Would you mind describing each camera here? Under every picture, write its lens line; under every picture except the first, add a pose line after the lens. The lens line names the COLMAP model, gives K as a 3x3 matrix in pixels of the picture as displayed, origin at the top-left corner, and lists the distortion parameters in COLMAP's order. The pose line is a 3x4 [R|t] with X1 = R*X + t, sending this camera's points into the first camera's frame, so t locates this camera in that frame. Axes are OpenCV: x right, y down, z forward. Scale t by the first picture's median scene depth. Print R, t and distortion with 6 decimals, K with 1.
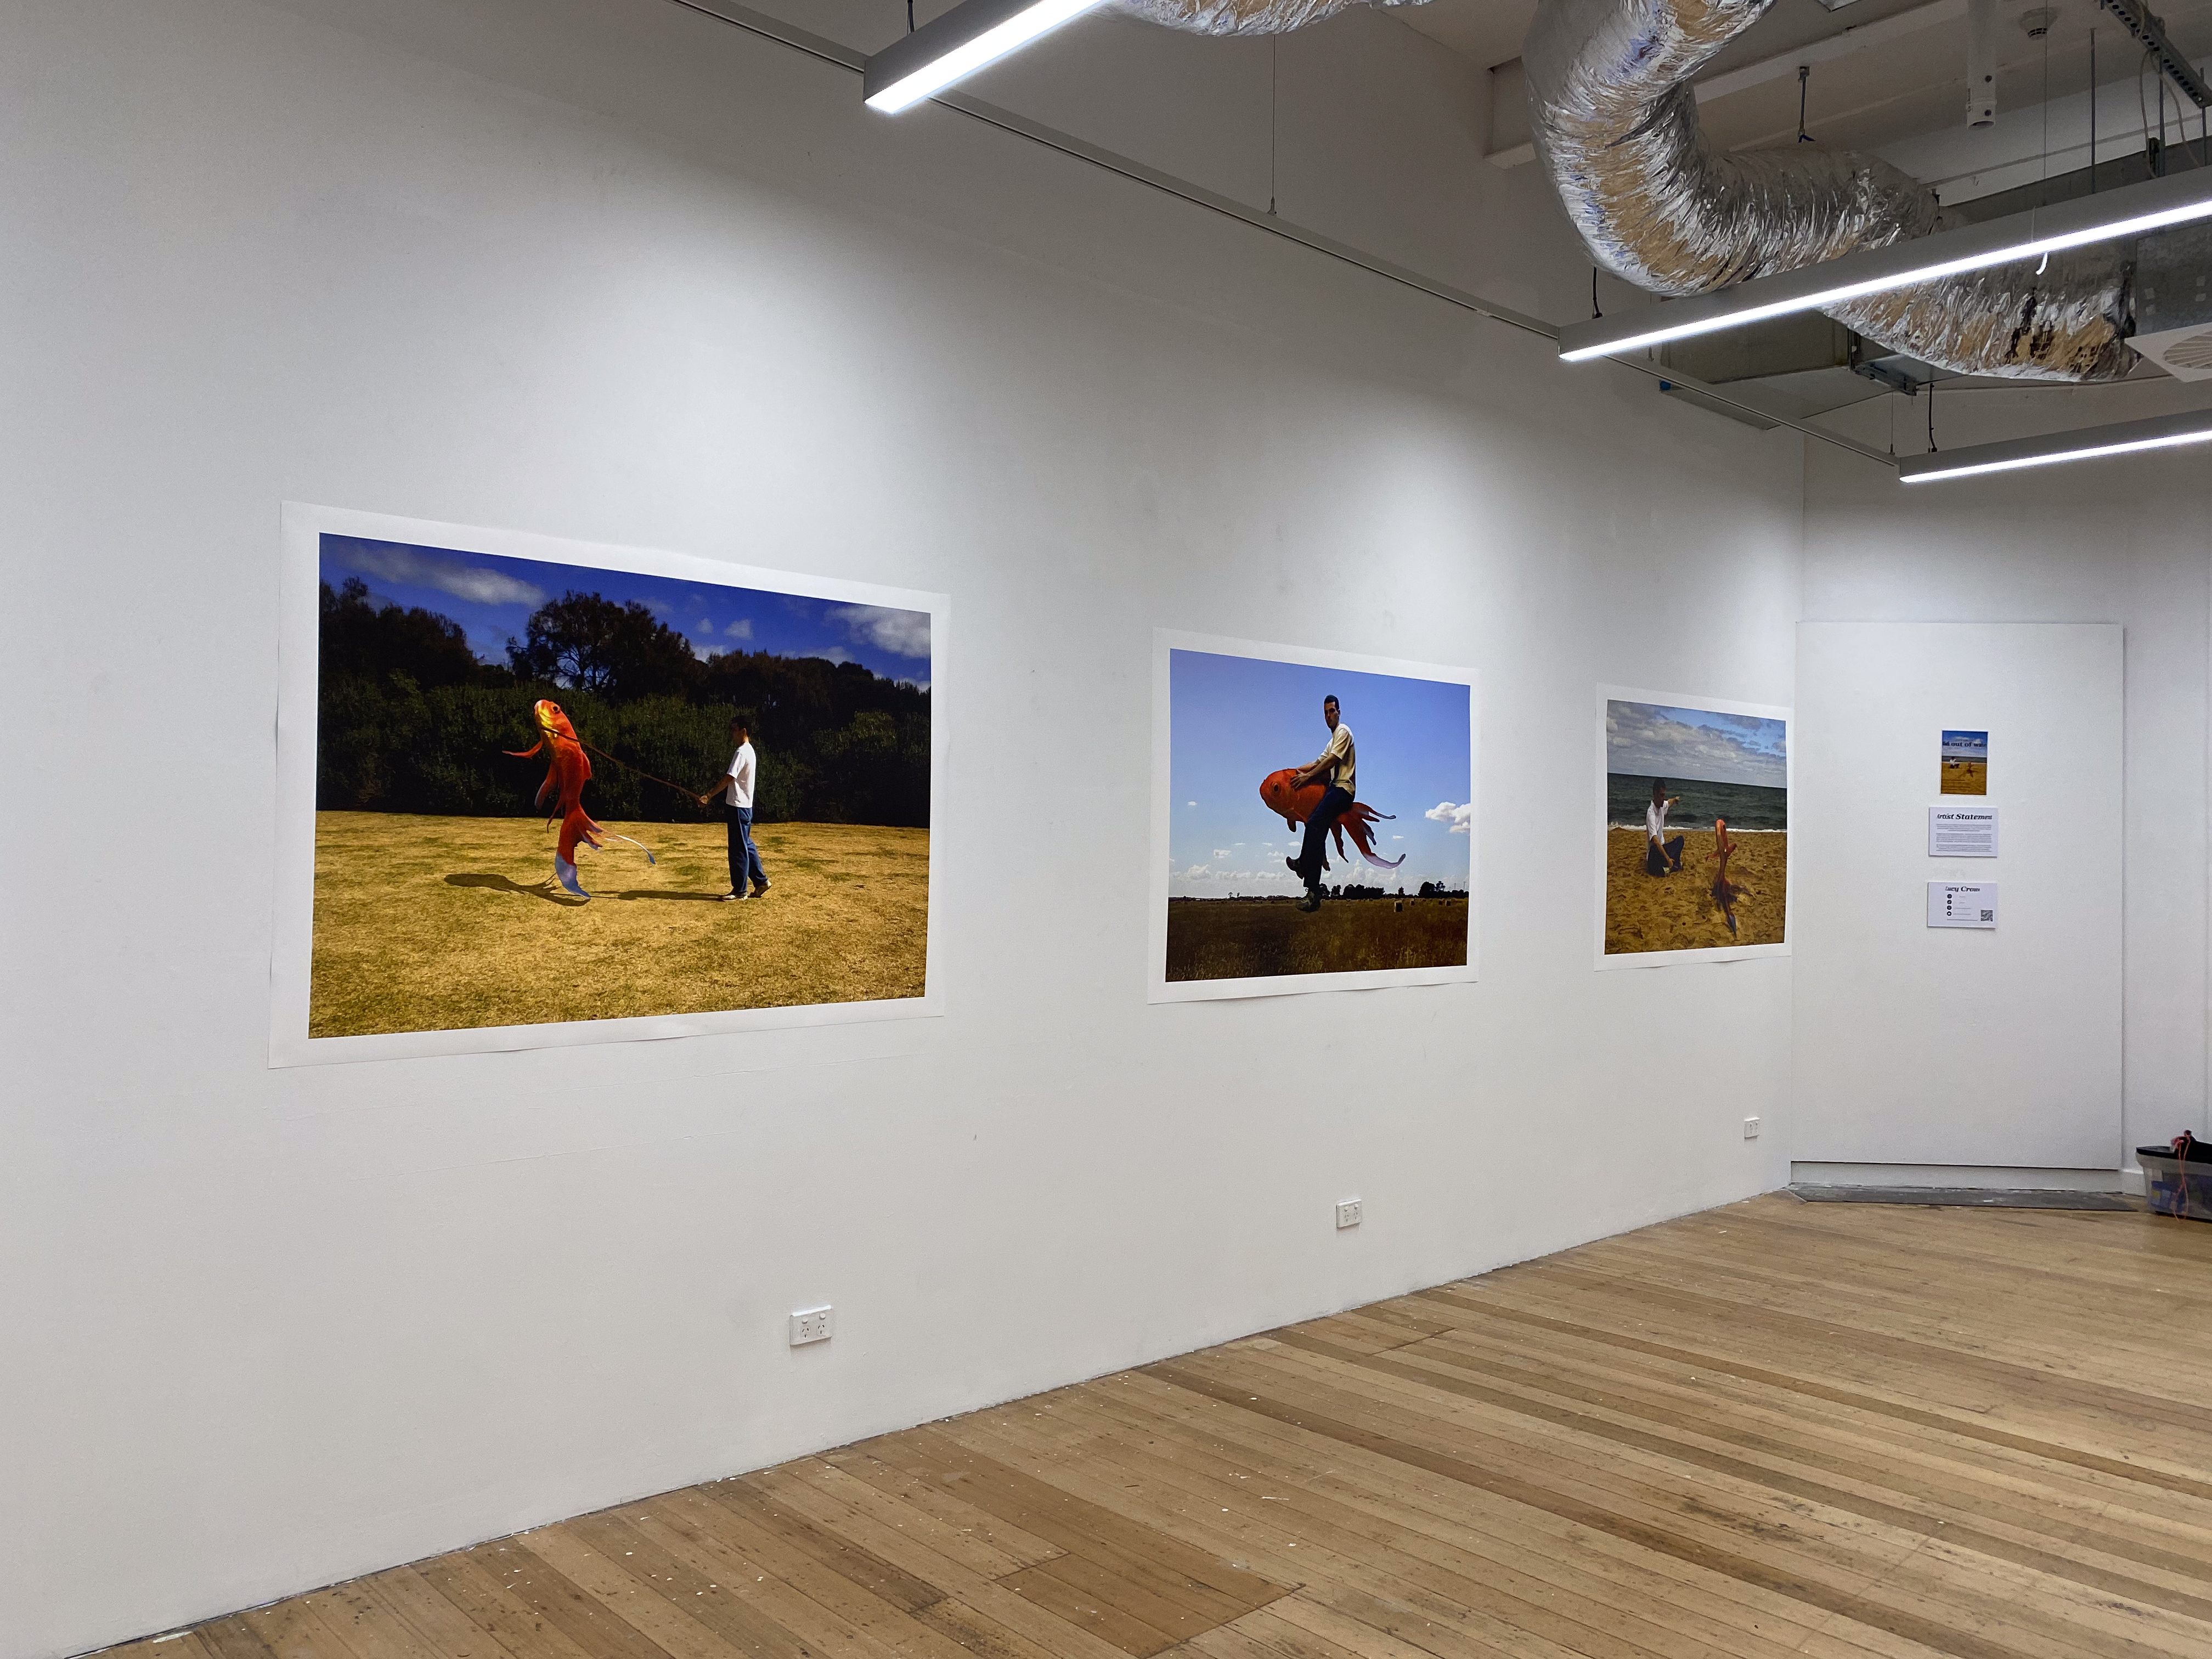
lens RADIAL K [[1704.6, 0, 1141.7], [0, 1704.6, 784.2], [0, 0, 1]] dist [0.053614, -0.039906]
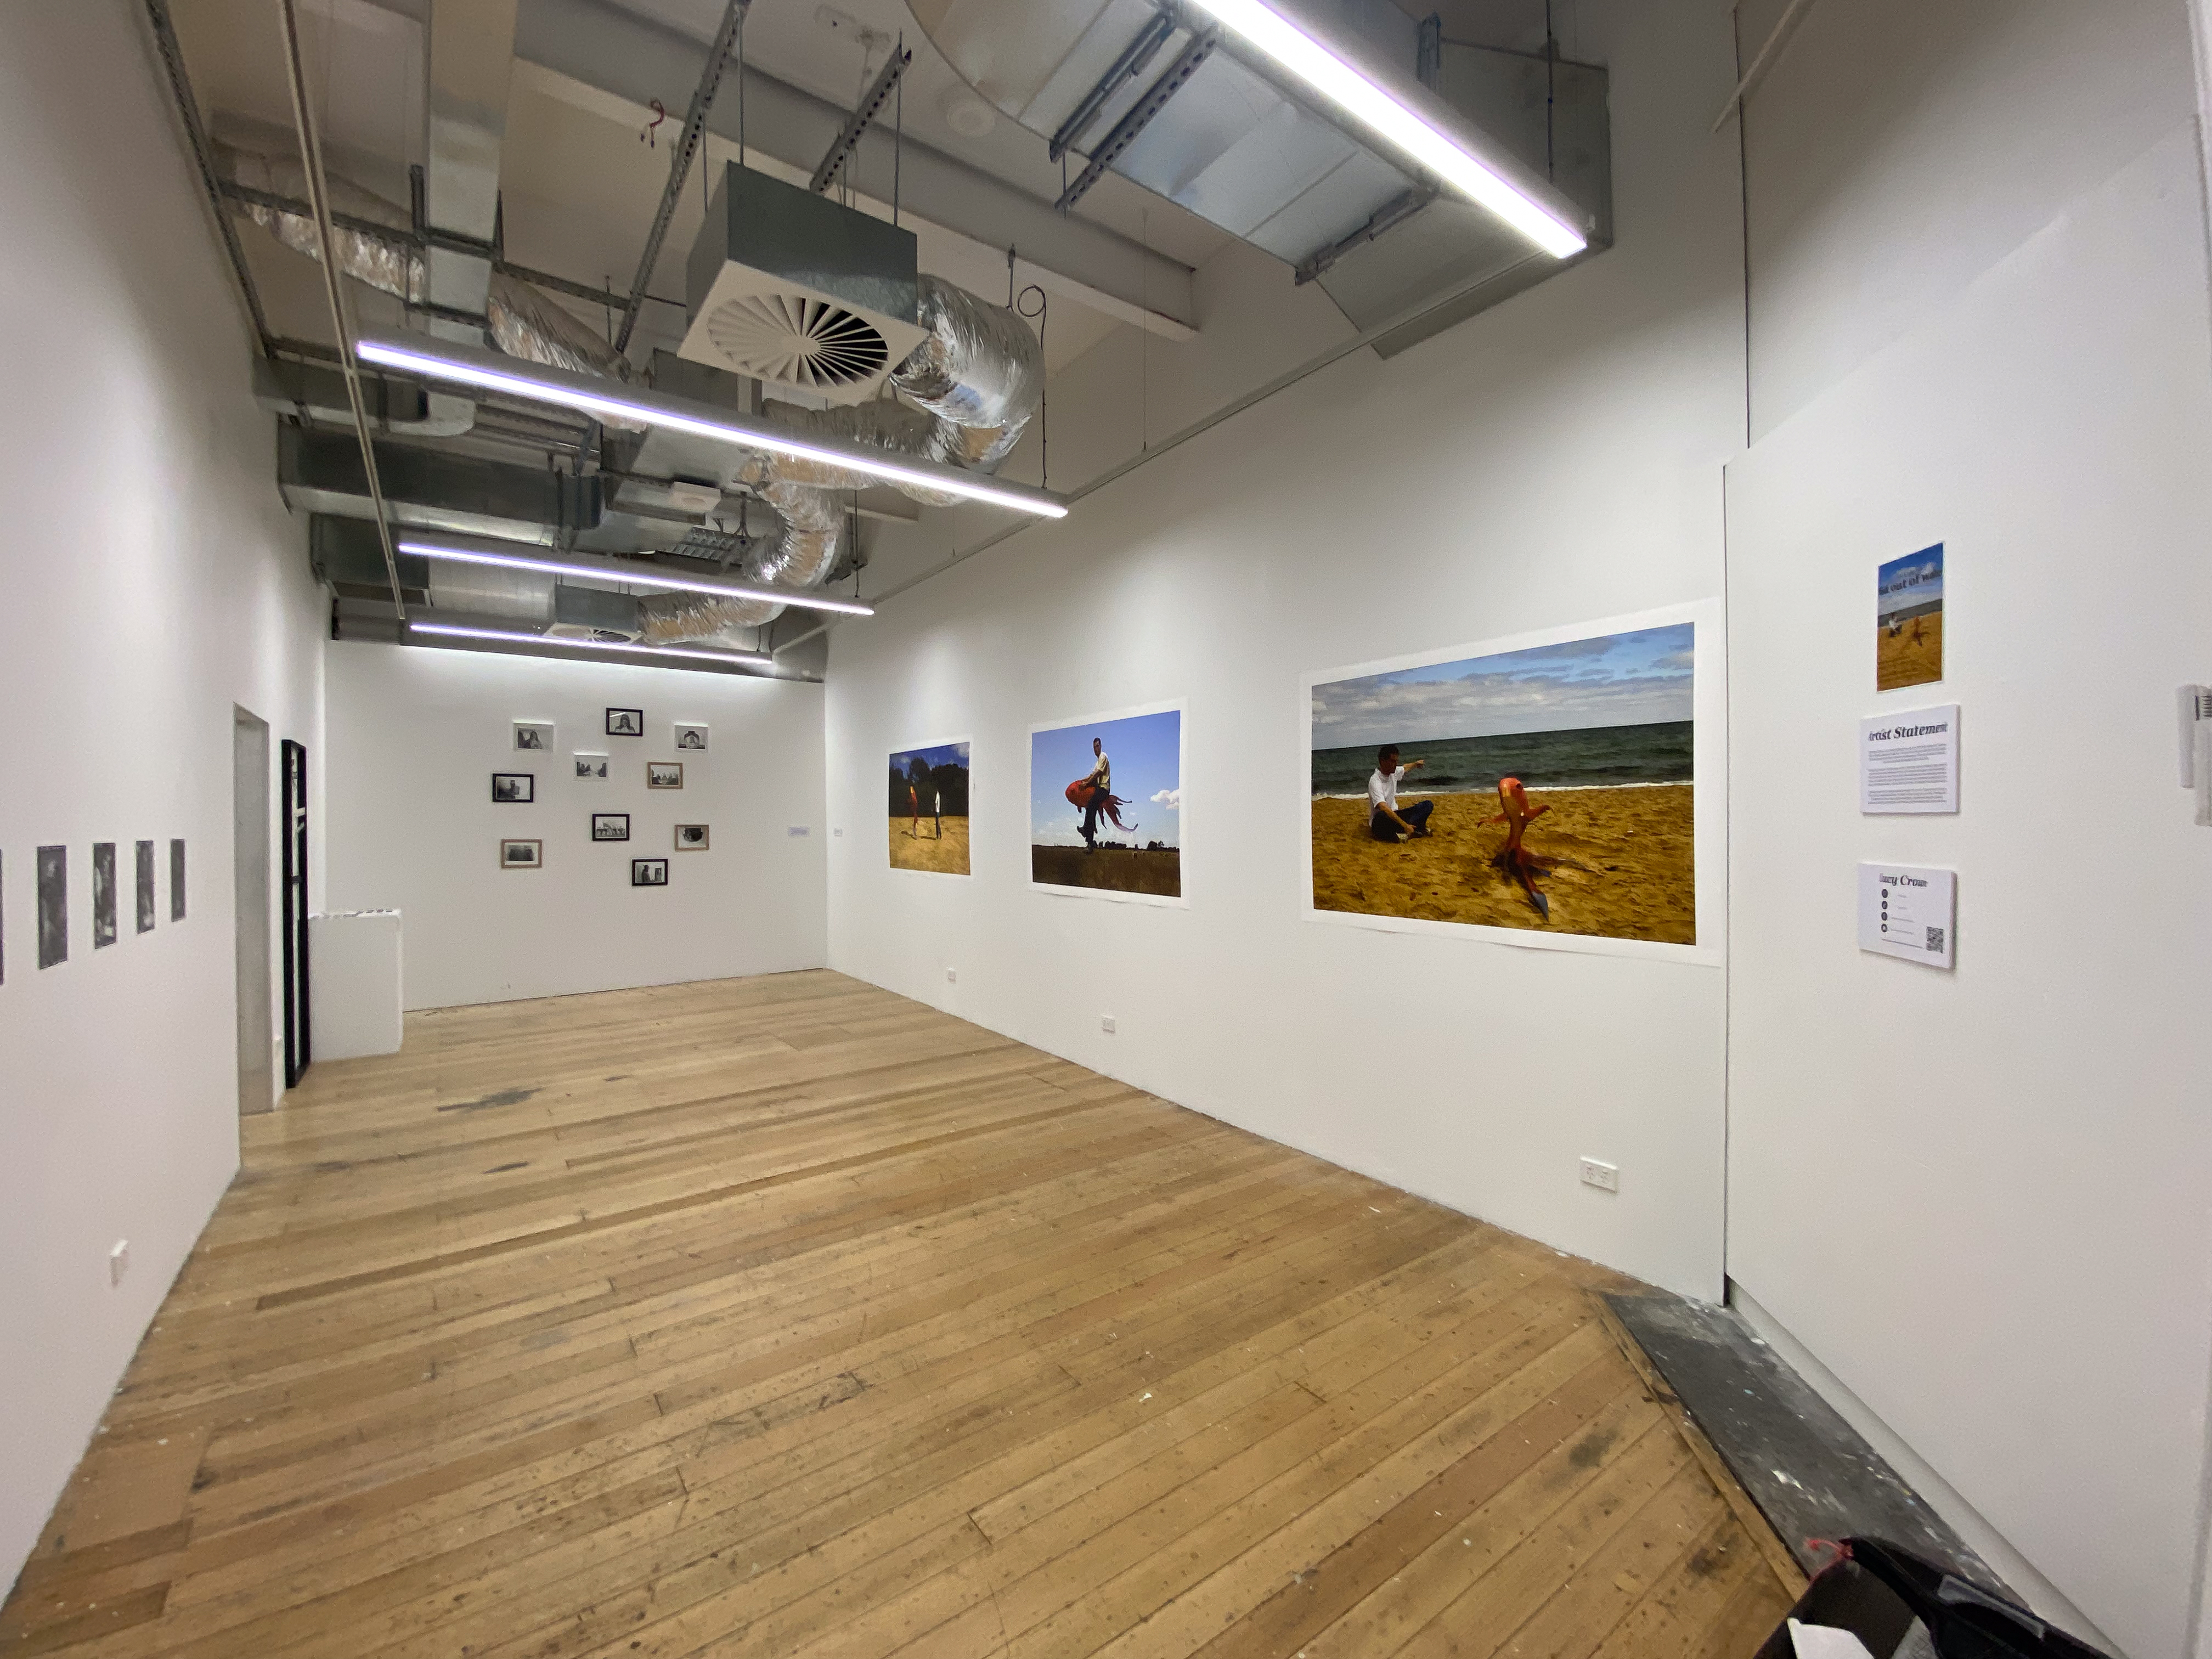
lens RADIAL K [[889.5, 0, 1097.8], [0, 889.5, 813.7], [0, 0, 1]] dist [-0.007522, -0.001772]
pose [[-0.136250, -0.020878, -0.990454, 1.368358], [0.040450, 0.998827, -0.026619, 0.071309], [0.989848, -0.043691, -0.135246, 1.462266]]
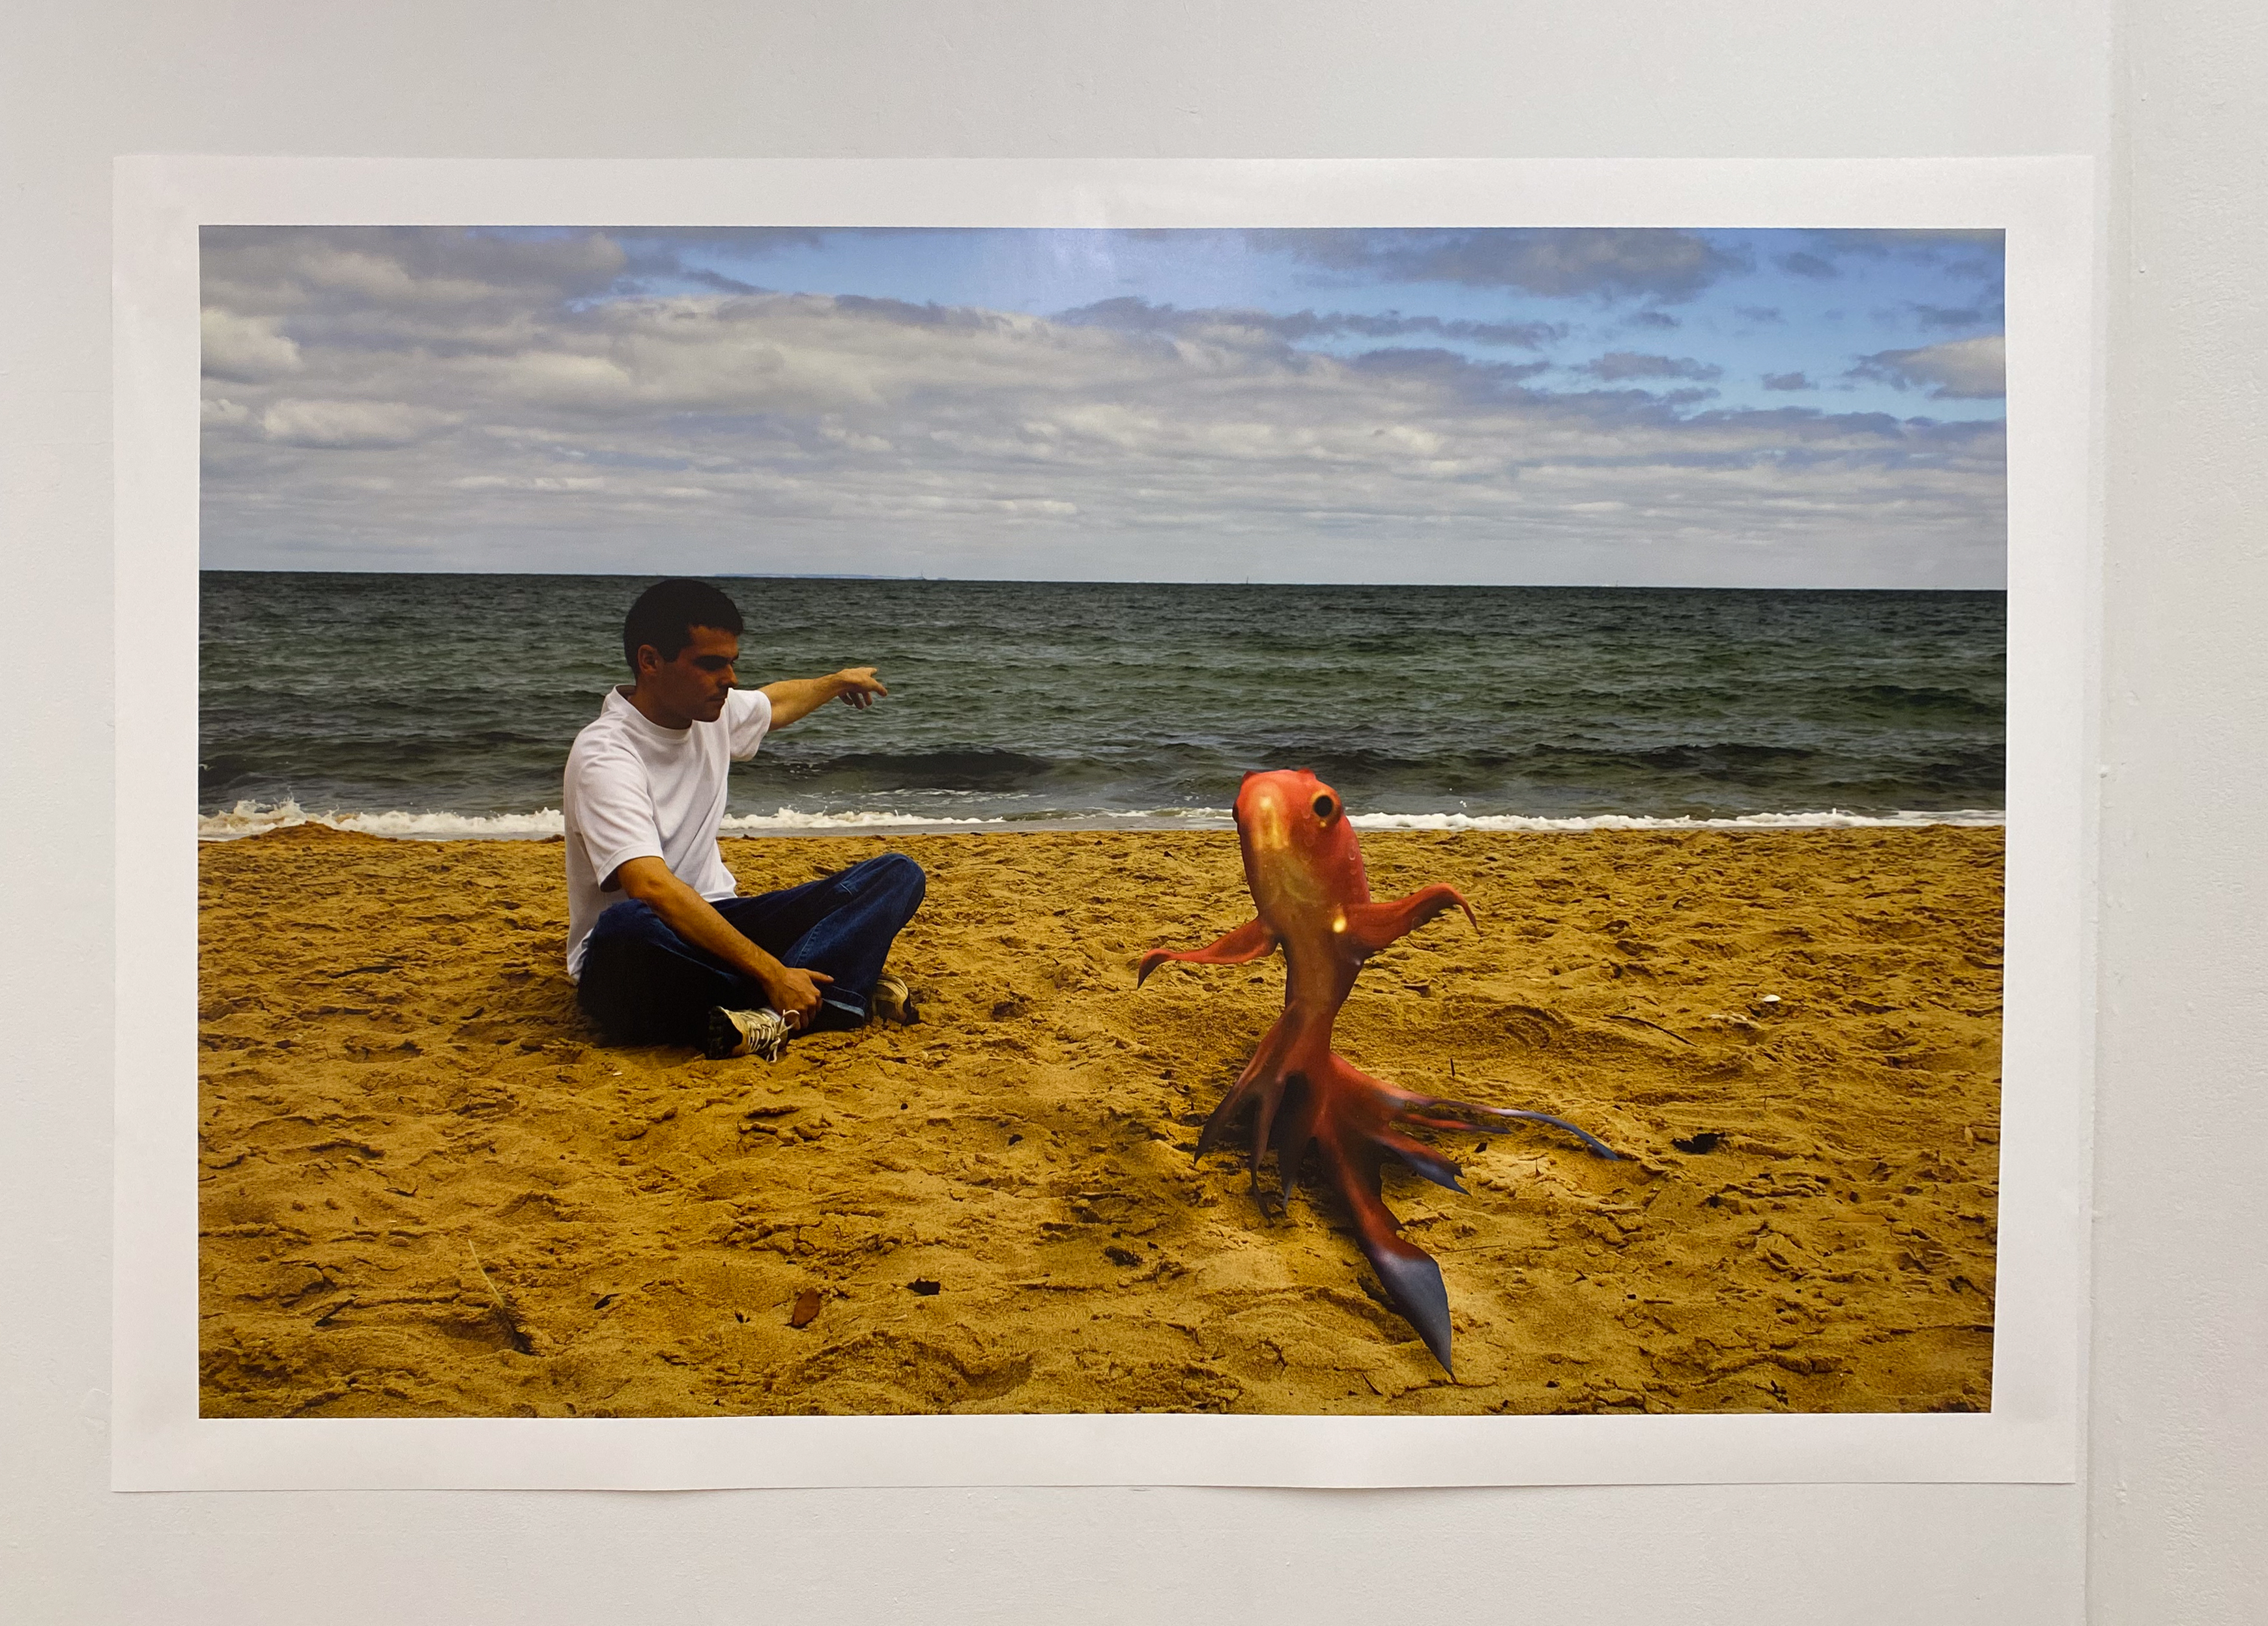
lens RADIAL K [[1749.8, 0, 1131.6], [0, 1749.8, 824.7], [0, 0, 1]] dist [0.040326, -0.009623]
pose [[0.727777, -0.011816, -0.685712, 0.791718], [0.032161, 0.999340, 0.016914, 0.039022], [0.685059, -0.034363, 0.727676, 1.432437]]
